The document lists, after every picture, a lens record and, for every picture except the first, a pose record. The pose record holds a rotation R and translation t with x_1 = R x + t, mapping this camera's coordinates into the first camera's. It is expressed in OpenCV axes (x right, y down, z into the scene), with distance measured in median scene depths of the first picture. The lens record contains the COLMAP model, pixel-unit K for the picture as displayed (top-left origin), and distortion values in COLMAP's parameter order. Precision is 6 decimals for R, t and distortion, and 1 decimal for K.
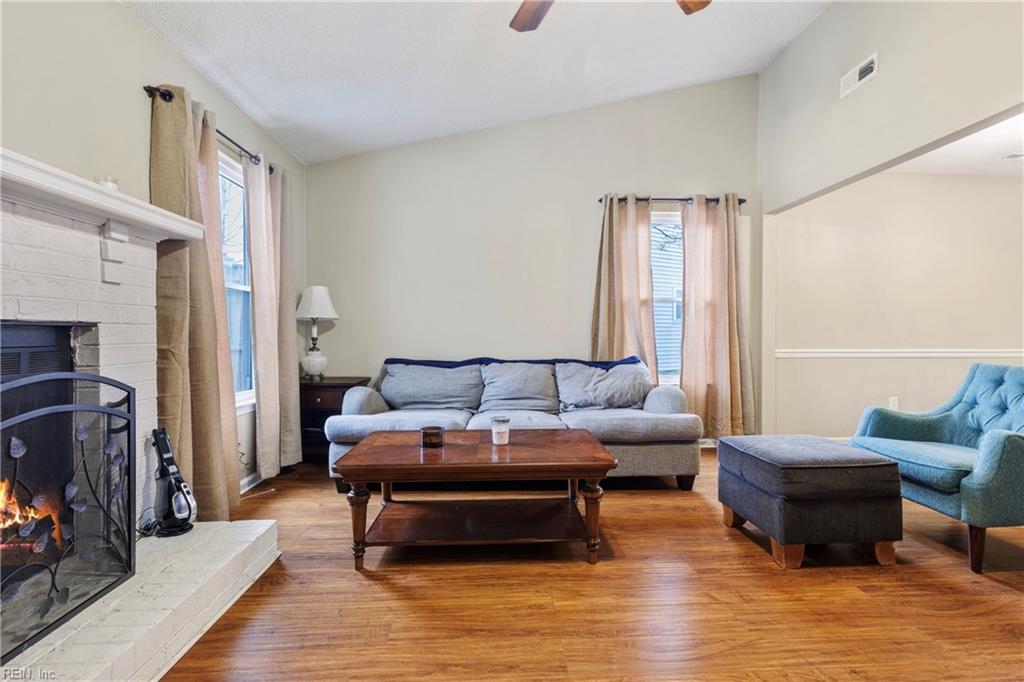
lens RADIAL K [[460.6, 0, 514.0], [0, 460.6, 340.2], [0, 0, 1]] dist [0.004305, -0.000783]
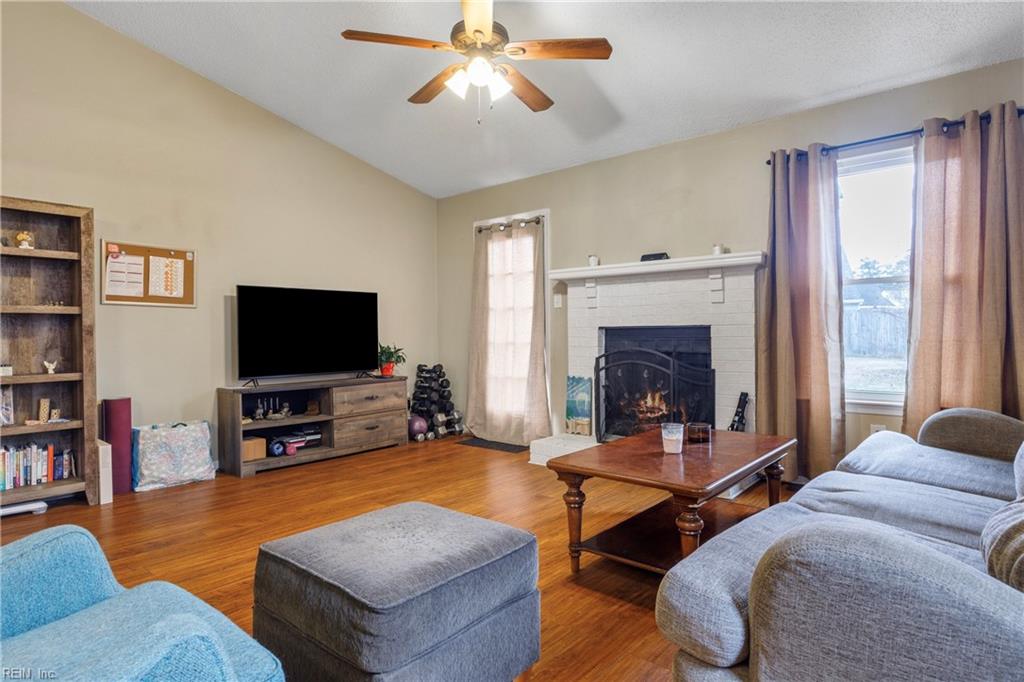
lens RADIAL K [[567.3, 0, 517.1], [0, 567.3, 336.2], [0, 0, 1]] dist [0.002632, 0.000589]
pose [[-0.678678, 0.013188, -0.734317, 0.979329], [0.001898, 0.999867, 0.016203, -0.024814], [0.734433, 0.009602, -0.678613, 1.495362]]
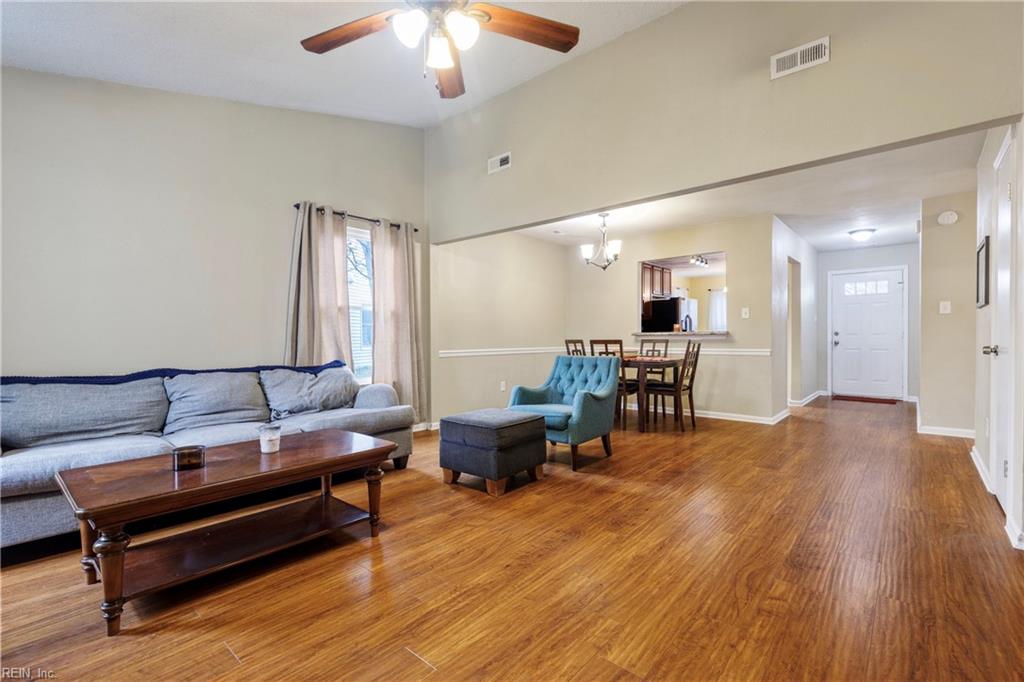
lens RADIAL K [[460.6, 0, 515.4], [0, 460.6, 346.0], [0, 0, 1]] dist [0.004305, -0.000783]
pose [[0.687394, -0.015968, 0.726109, -0.369300], [0.015062, 0.999857, 0.007729, 0.000152], [-0.726128, 0.005624, 0.687536, -0.052355]]
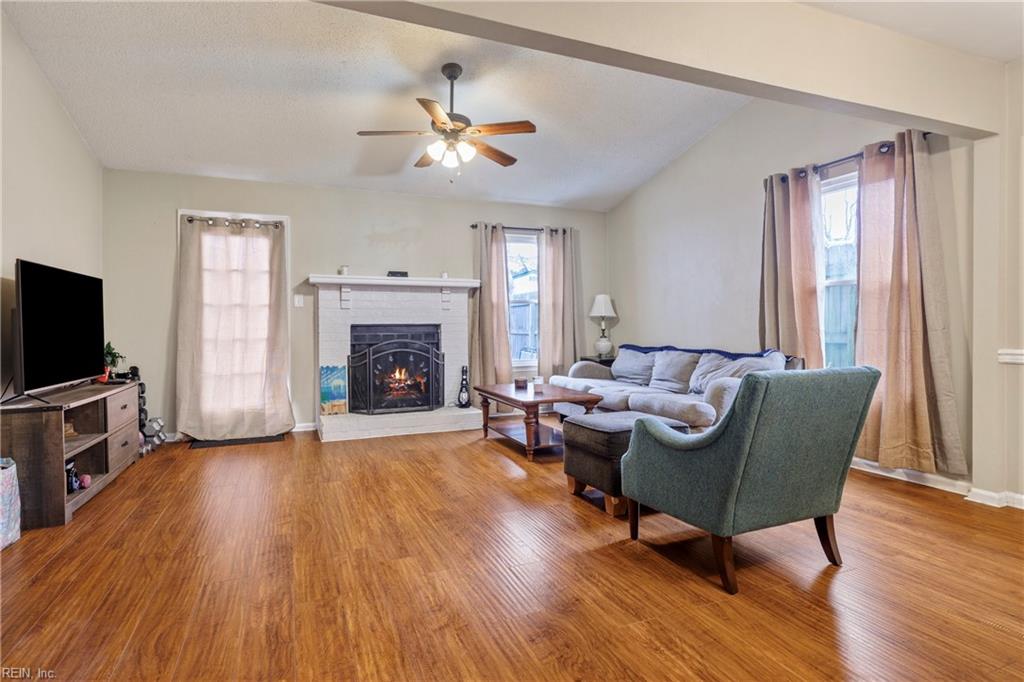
lens RADIAL K [[540.9, 0, 520.6], [0, 540.9, 330.7], [0, 0, 1]] dist [0.000607, -0.001452]
pose [[0.351482, 0.004811, -0.936182, 1.775244], [-0.004174, 0.999985, 0.003572, -0.008528], [0.936185, 0.002653, 0.351497, 0.227265]]
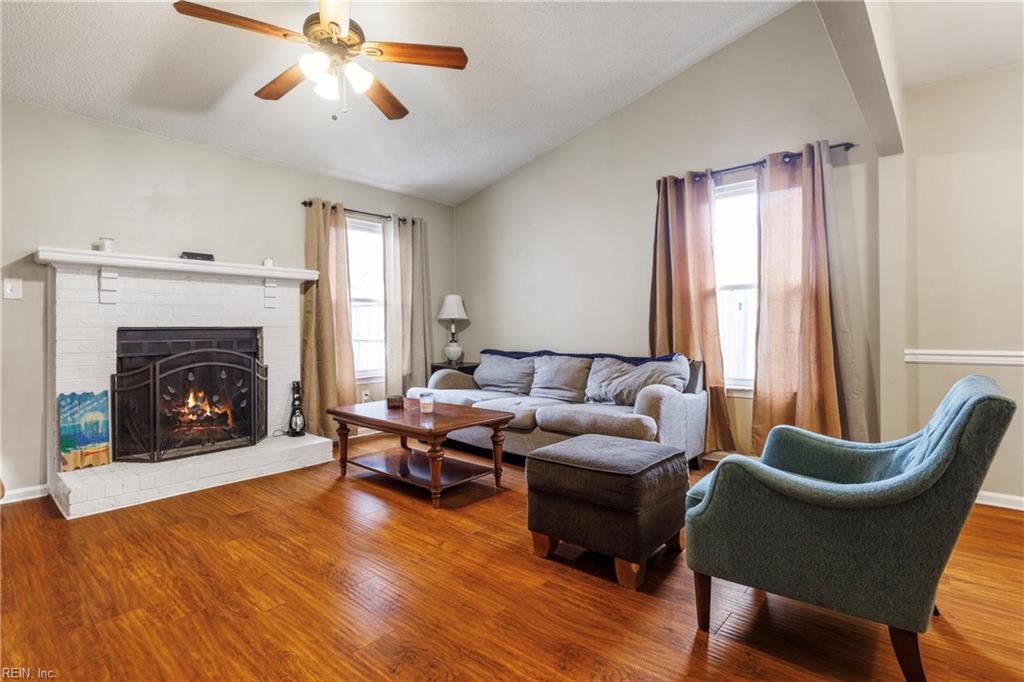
lens RADIAL K [[491.7, 0, 515.5], [0, 491.7, 325.7], [0, 0, 1]] dist [0.000850, -0.000128]
pose [[0.723700, -0.010370, -0.690037, 1.126666], [0.000213, 0.999890, -0.014804, -0.008157], [0.690114, 0.010567, 0.723623, 0.129167]]
